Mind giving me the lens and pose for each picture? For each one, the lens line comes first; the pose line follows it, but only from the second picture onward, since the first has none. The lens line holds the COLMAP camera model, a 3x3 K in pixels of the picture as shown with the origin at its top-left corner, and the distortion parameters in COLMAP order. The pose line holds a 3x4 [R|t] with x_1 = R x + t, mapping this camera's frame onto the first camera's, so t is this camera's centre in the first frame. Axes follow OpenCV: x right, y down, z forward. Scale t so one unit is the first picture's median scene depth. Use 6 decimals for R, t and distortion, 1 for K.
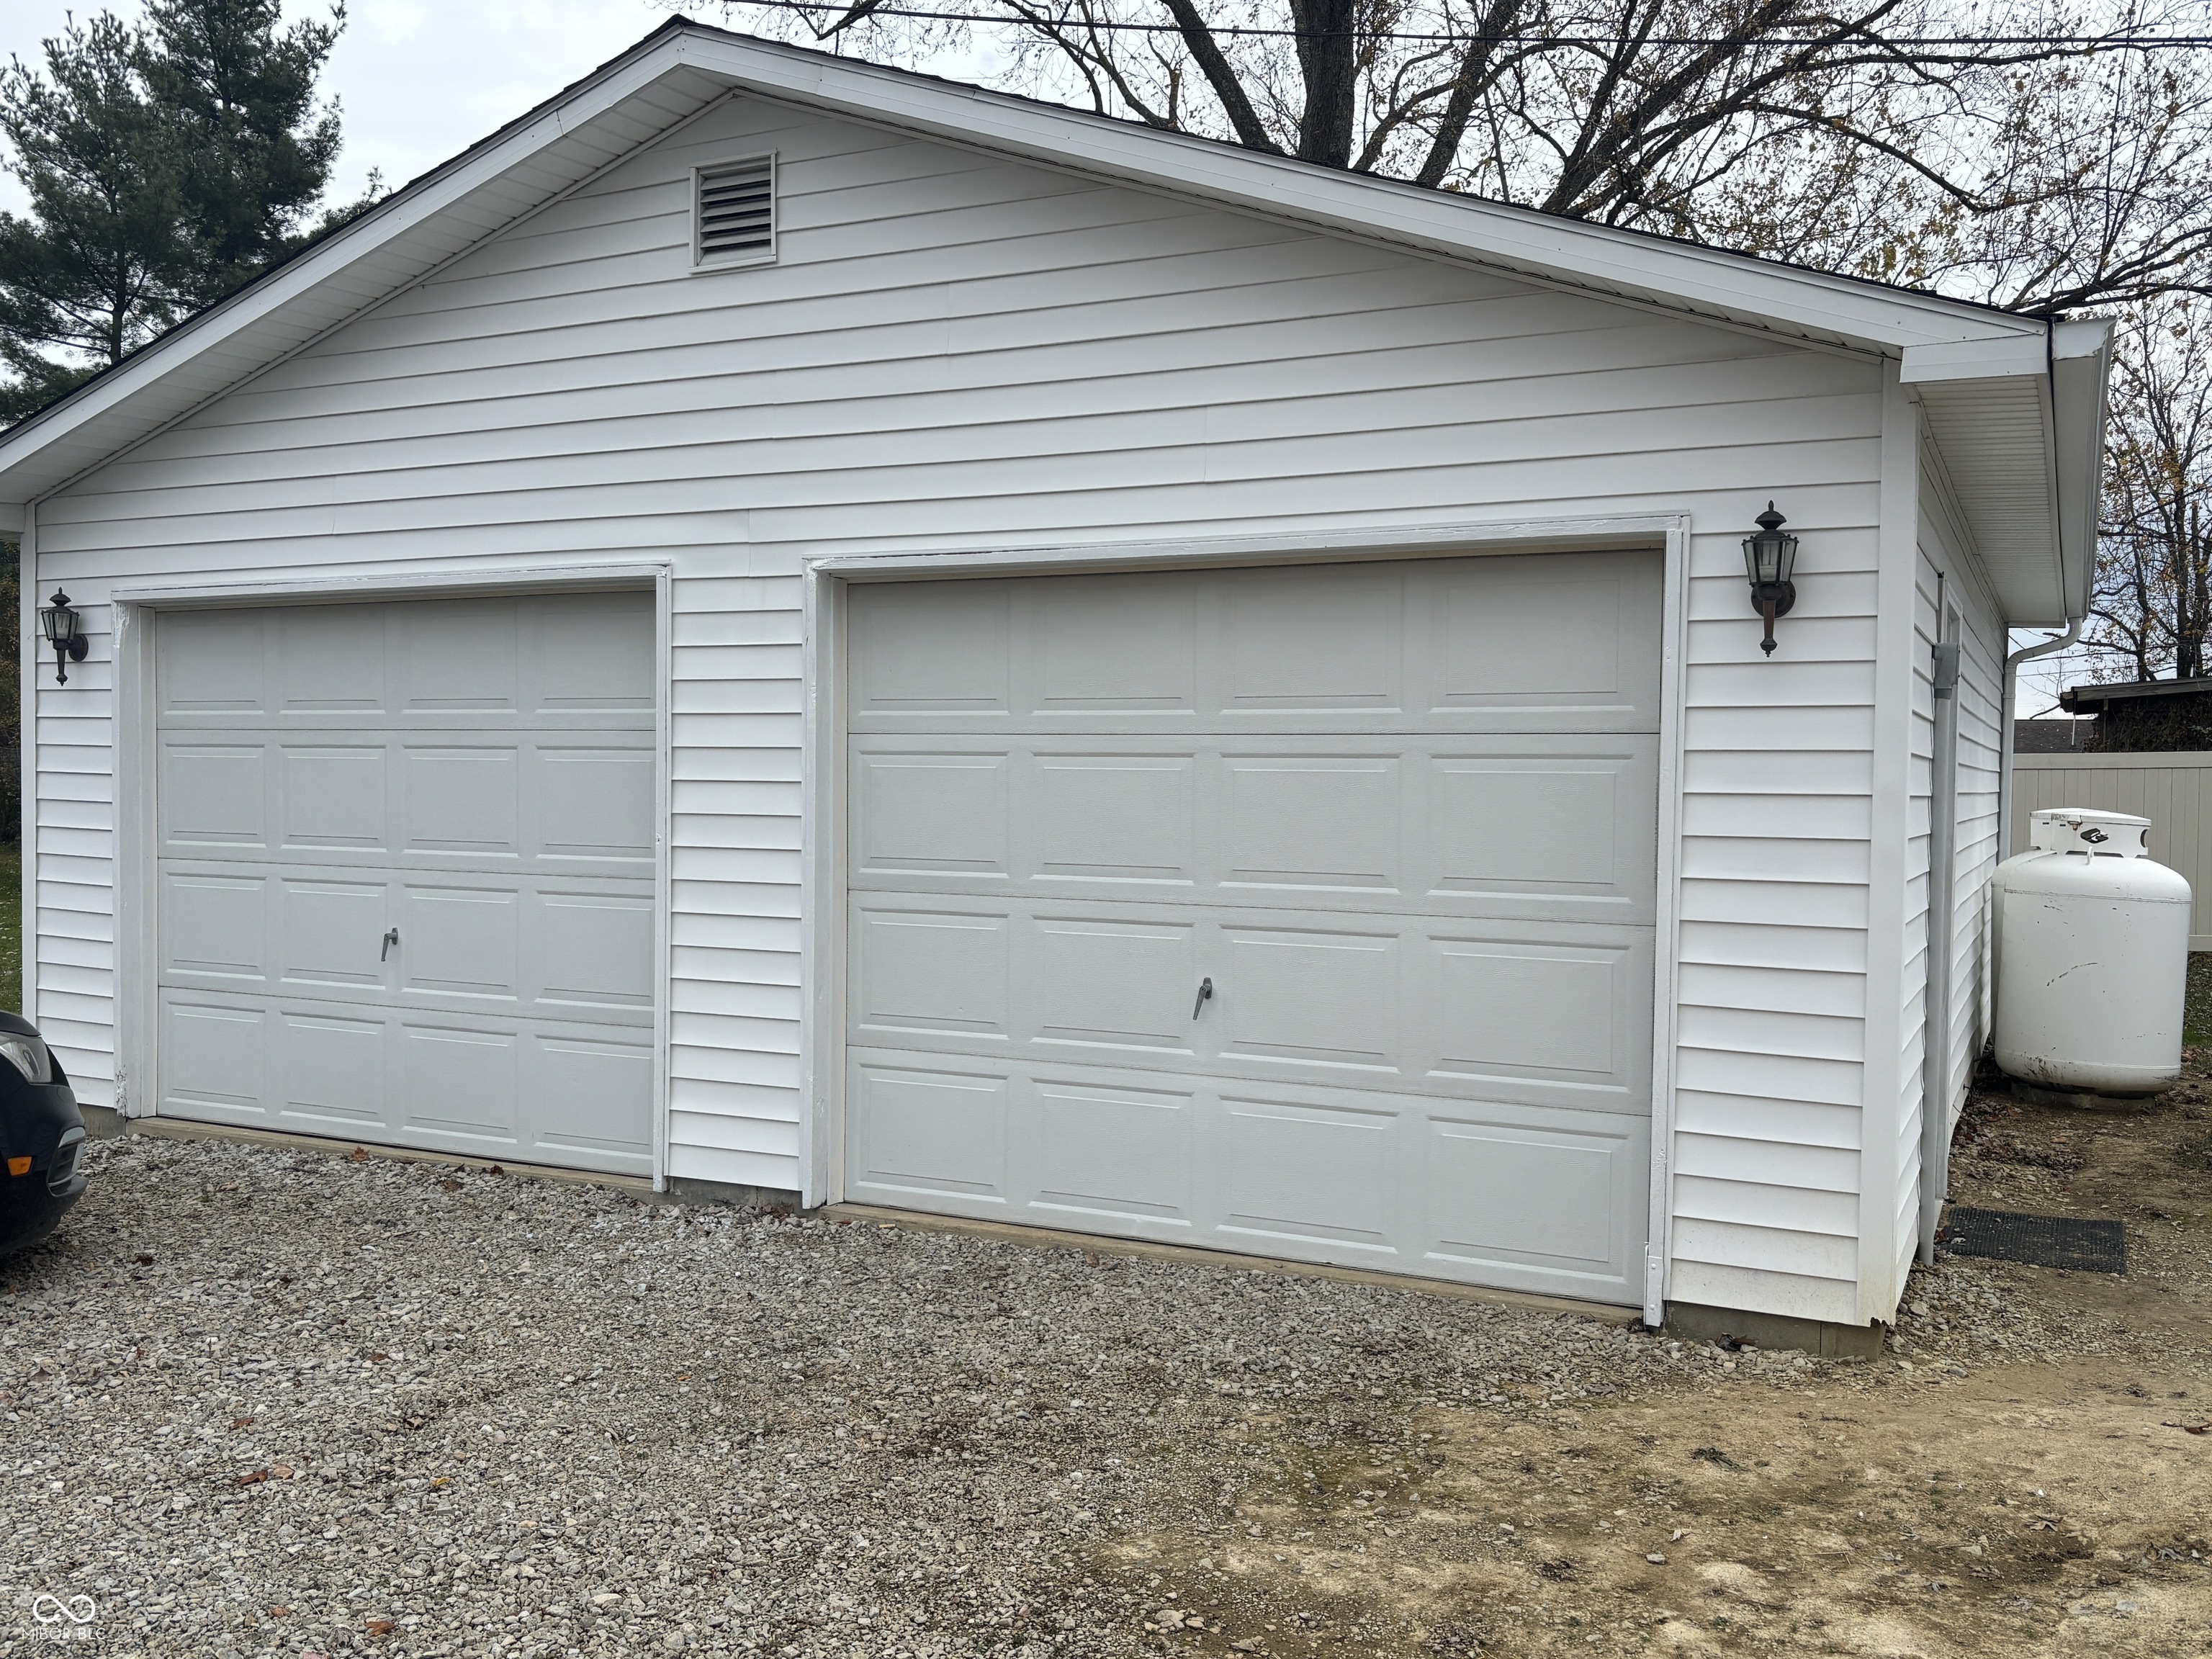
lens RADIAL K [[1825.9, 0, 1108.4], [0, 1825.9, 817.0], [0, 0, 1]] dist [0.138456, -0.101934]
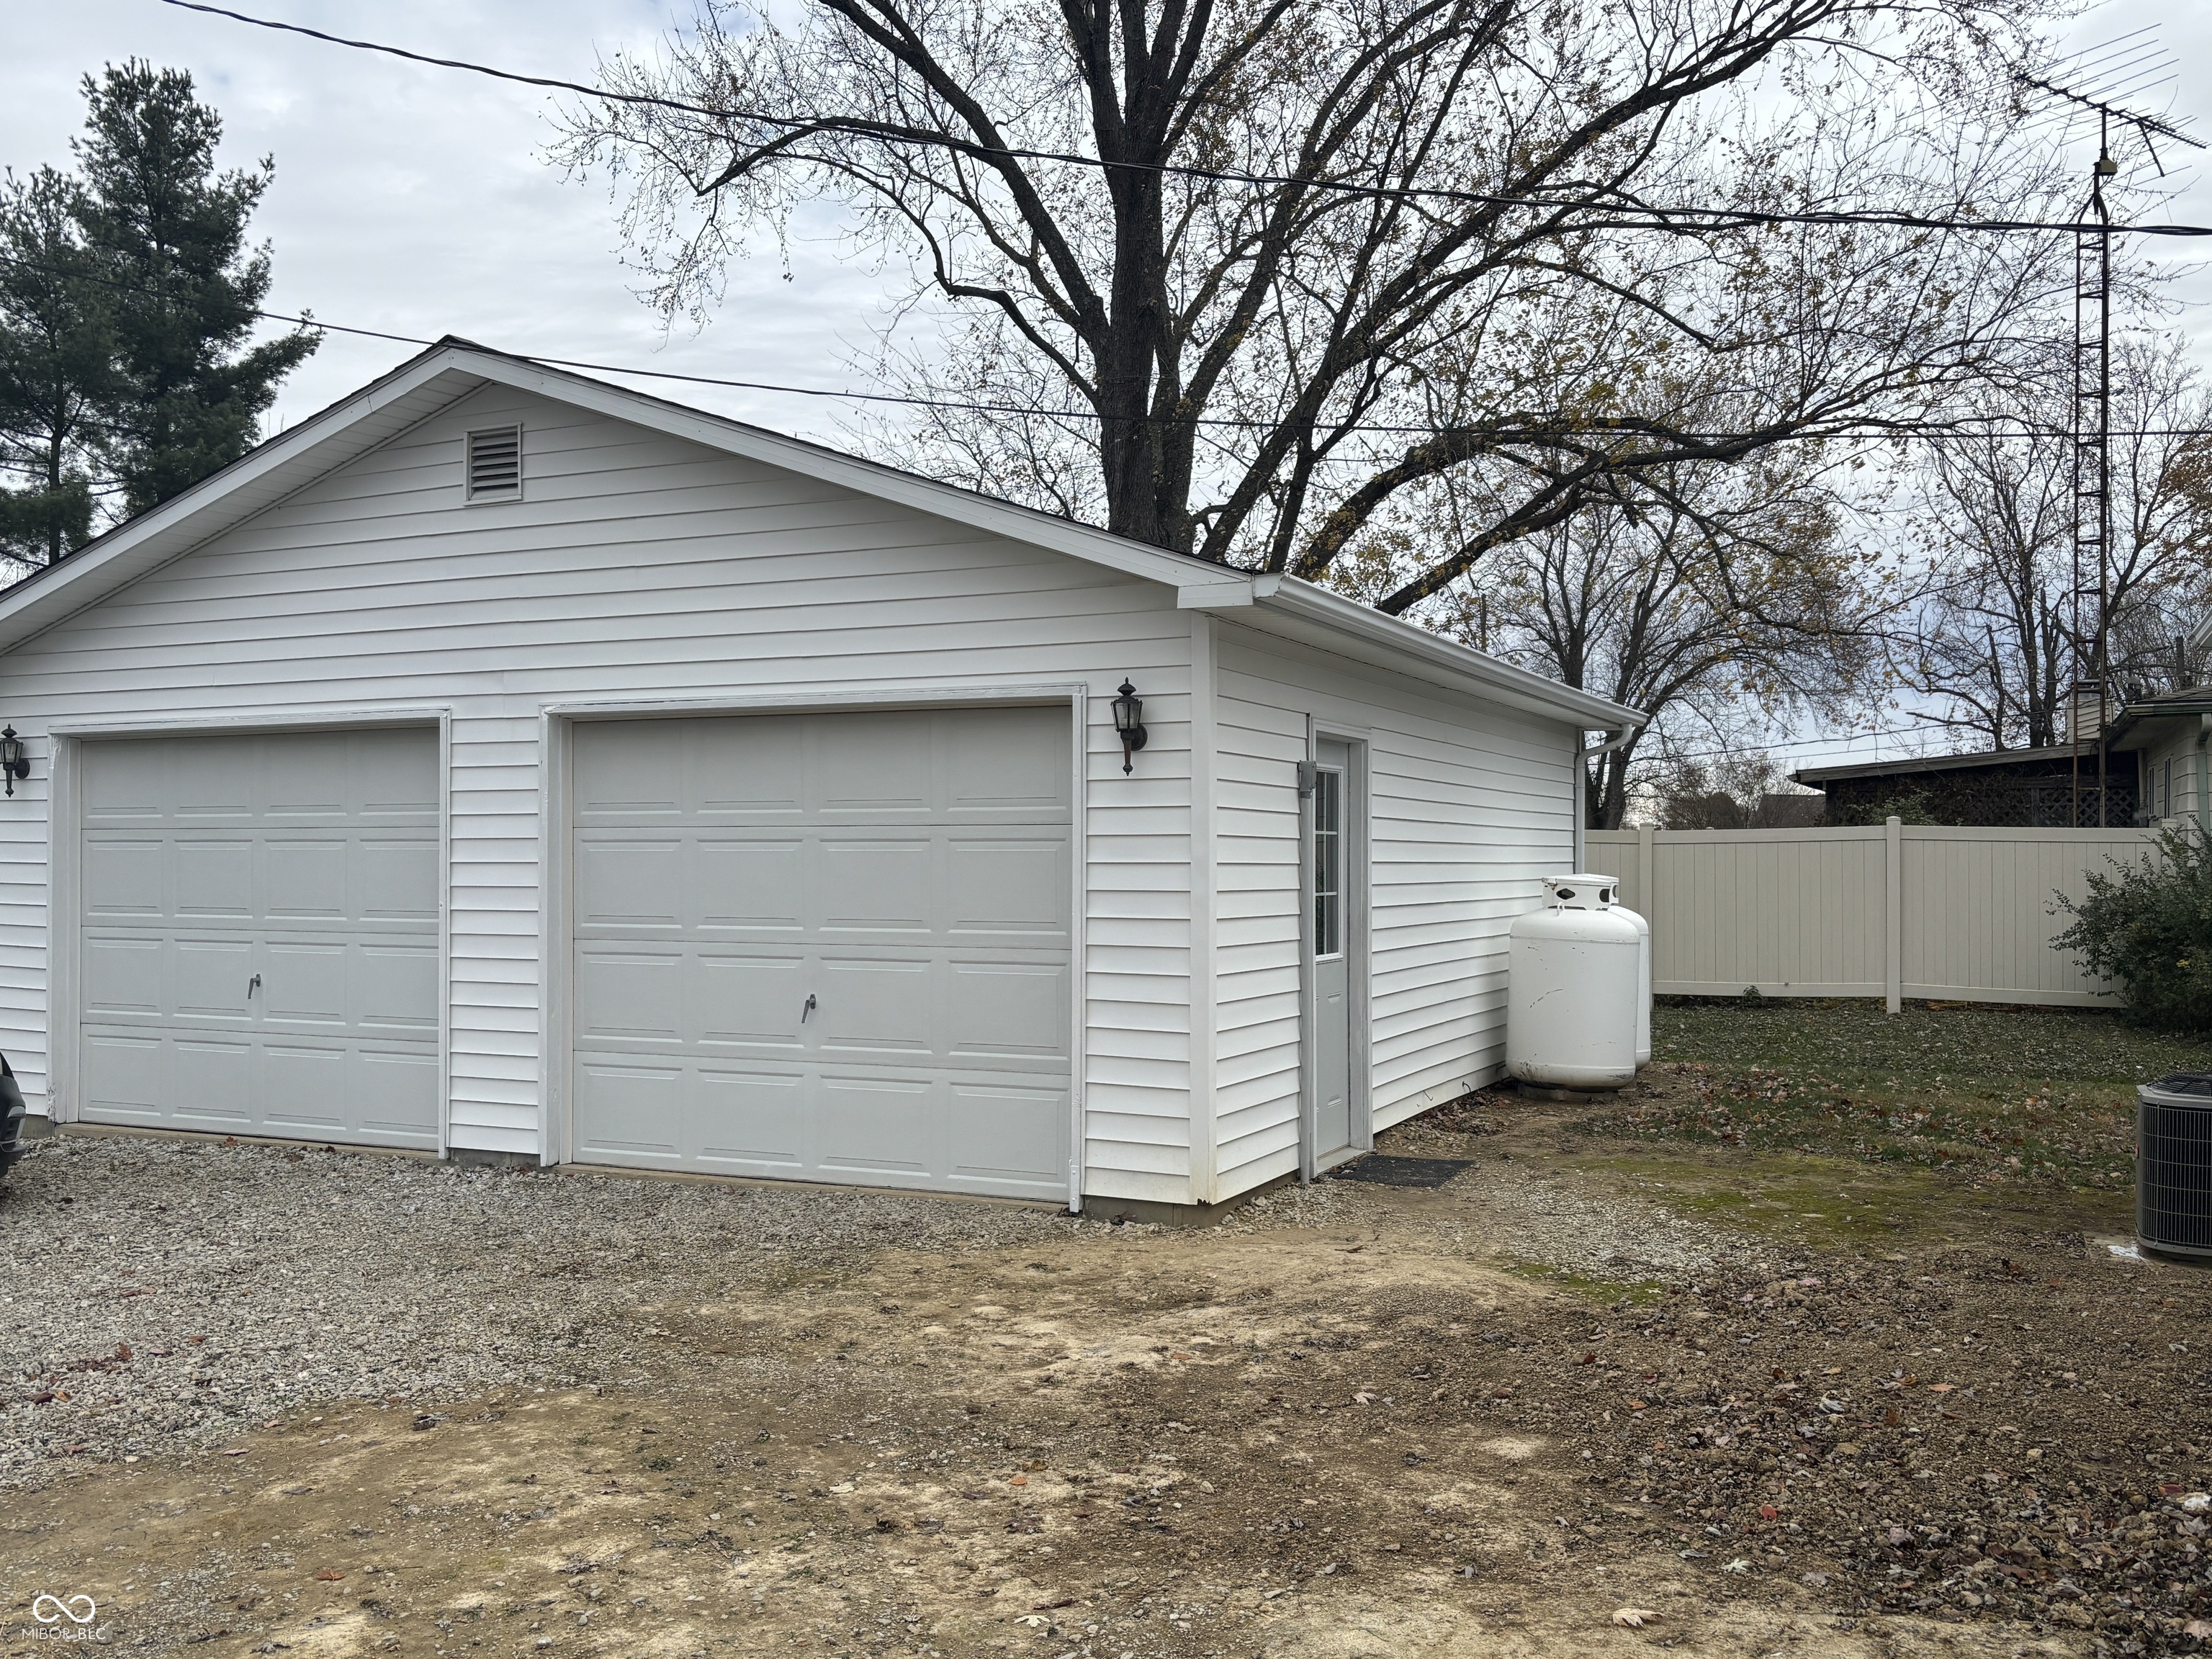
lens RADIAL K [[1916.5, 0, 1103.1], [0, 1916.5, 837.3], [0, 0, 1]] dist [0.103851, -0.006296]
pose [[0.999934, -0.010546, 0.004567, 0.252291], [0.010689, 0.999414, -0.032531, 0.014130], [-0.004221, 0.032577, 0.999460, -0.475201]]
